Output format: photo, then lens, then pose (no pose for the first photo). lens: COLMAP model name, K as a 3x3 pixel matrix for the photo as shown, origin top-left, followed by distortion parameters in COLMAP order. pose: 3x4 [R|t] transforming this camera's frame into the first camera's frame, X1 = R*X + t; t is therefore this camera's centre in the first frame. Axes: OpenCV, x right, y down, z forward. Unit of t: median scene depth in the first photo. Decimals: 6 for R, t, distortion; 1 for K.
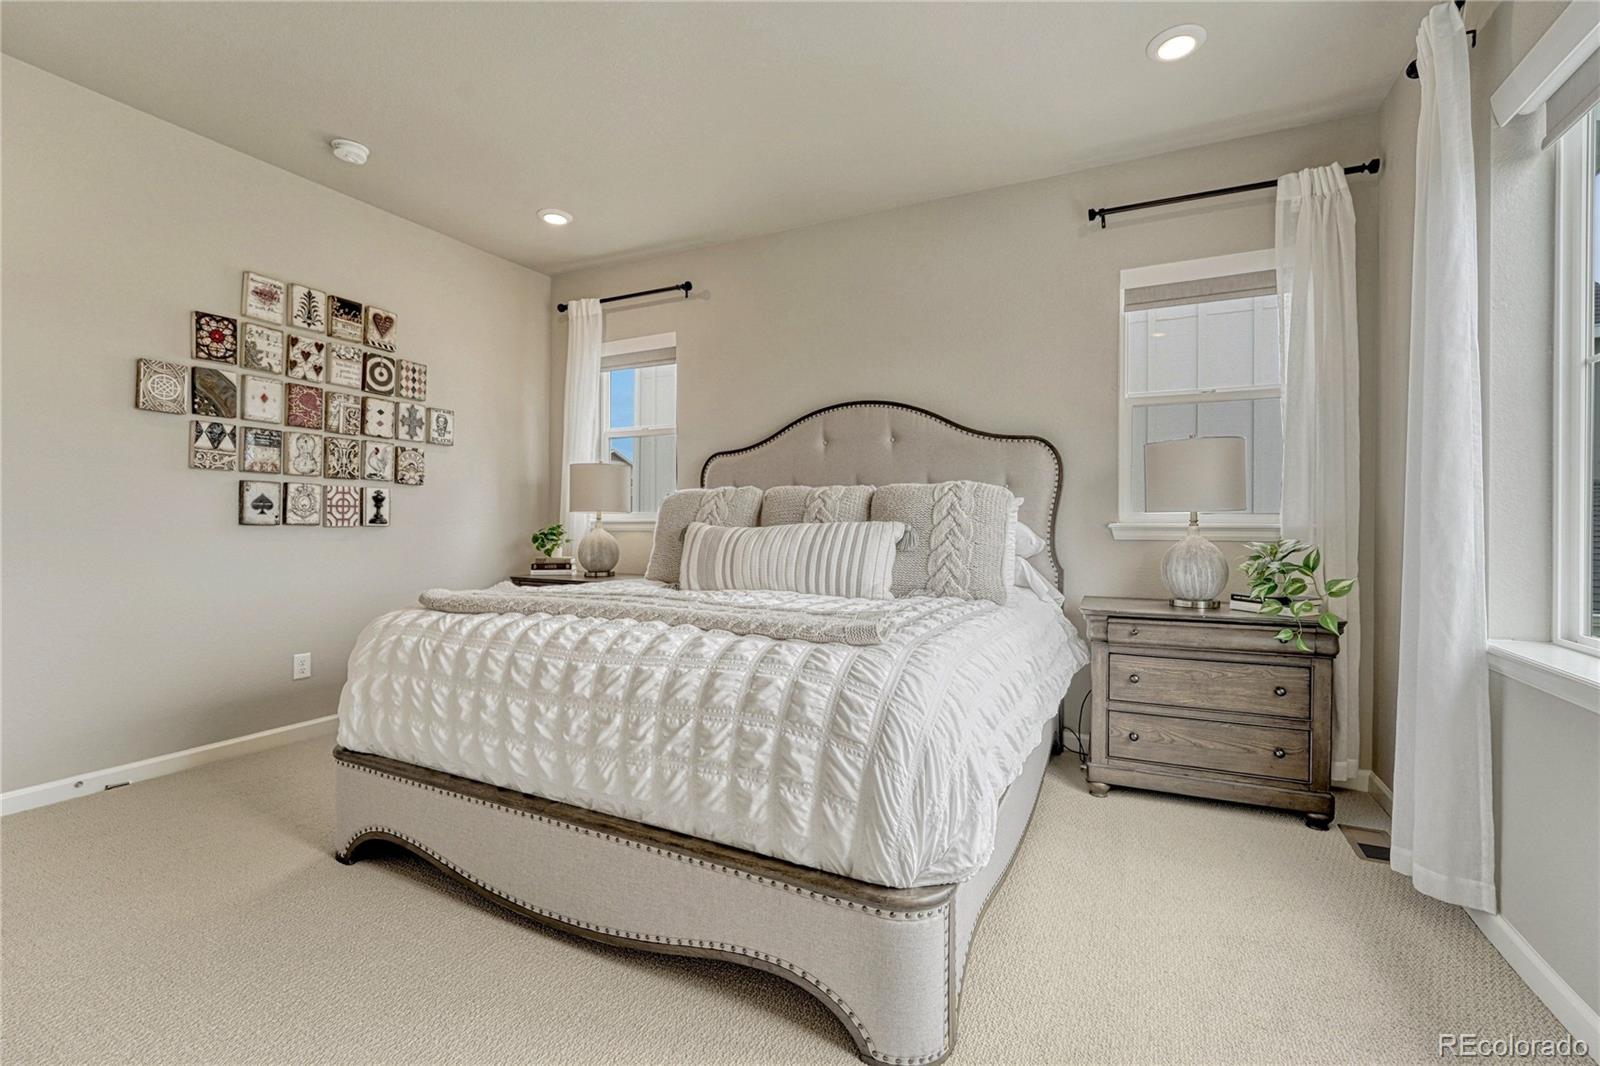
lens RADIAL K [[667.2, 0, 797.7], [0, 667.2, 524.0], [0, 0, 1]] dist [-0.010770, 0.000051]
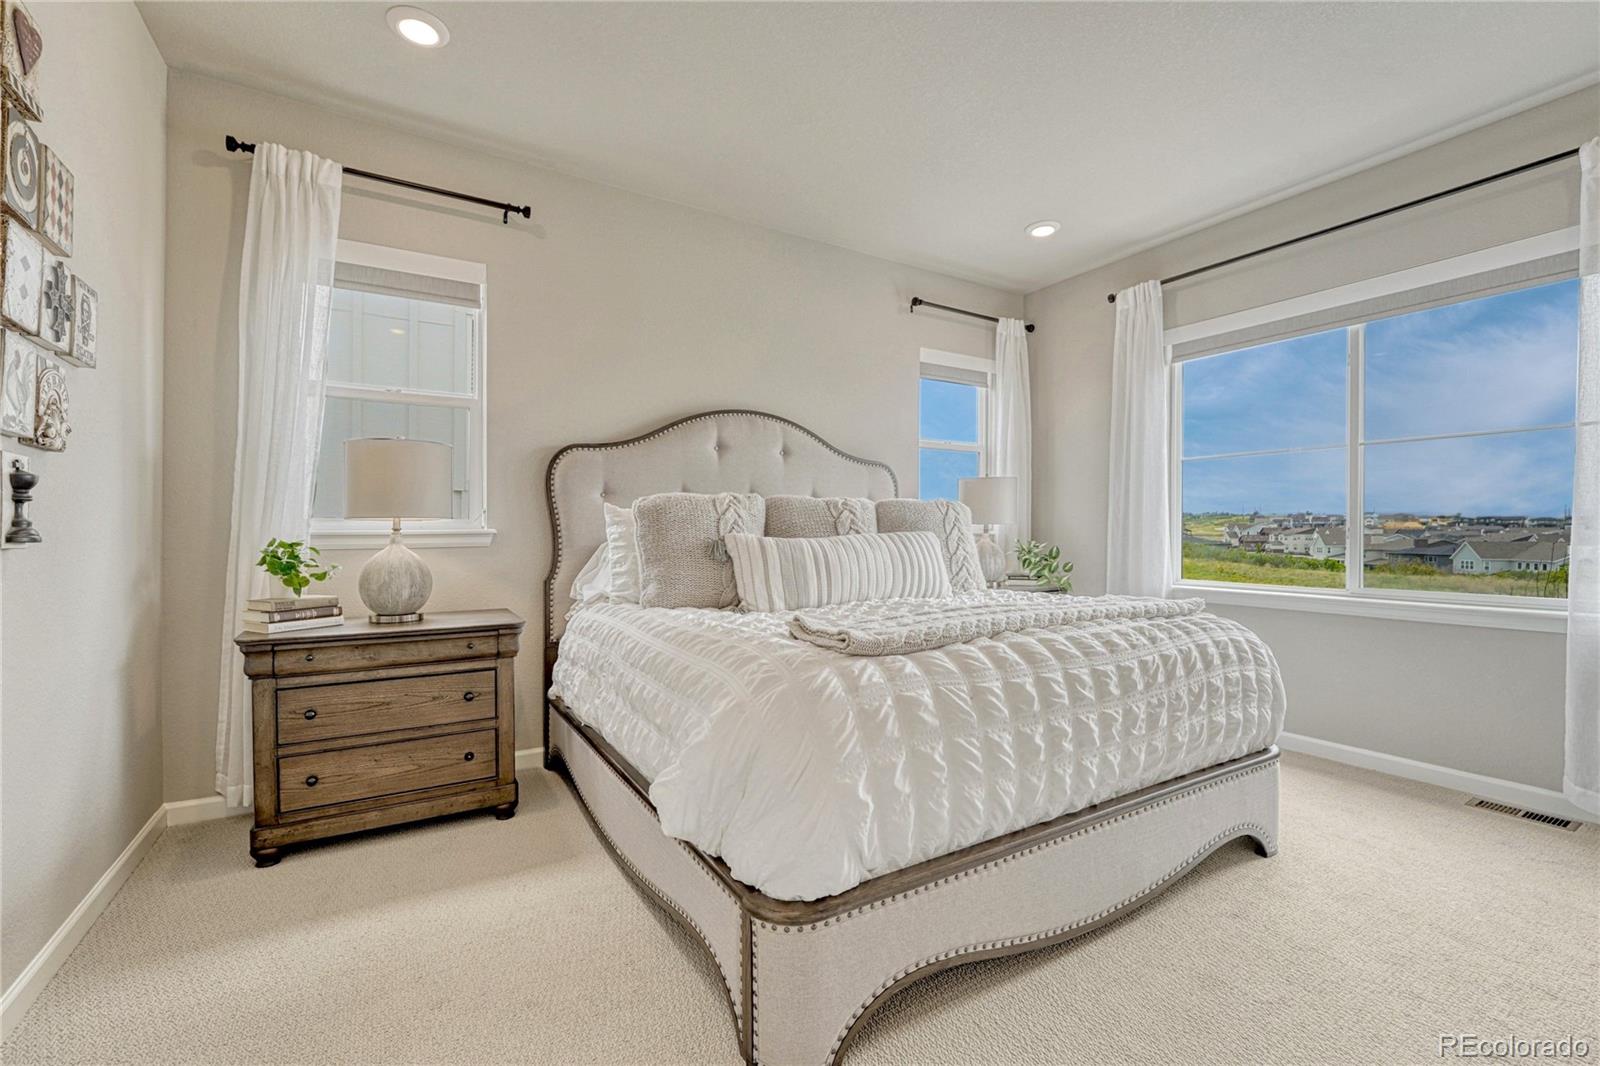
lens RADIAL K [[688.4, 0, 803.7], [0, 688.4, 527.7], [0, 0, 1]] dist [-0.001834, 0.000063]
pose [[0.534424, -0.001136, 0.845216, -0.729317], [0.004870, 0.999987, -0.001735, -0.007184], [-0.845202, 0.005044, 0.534423, 0.385125]]
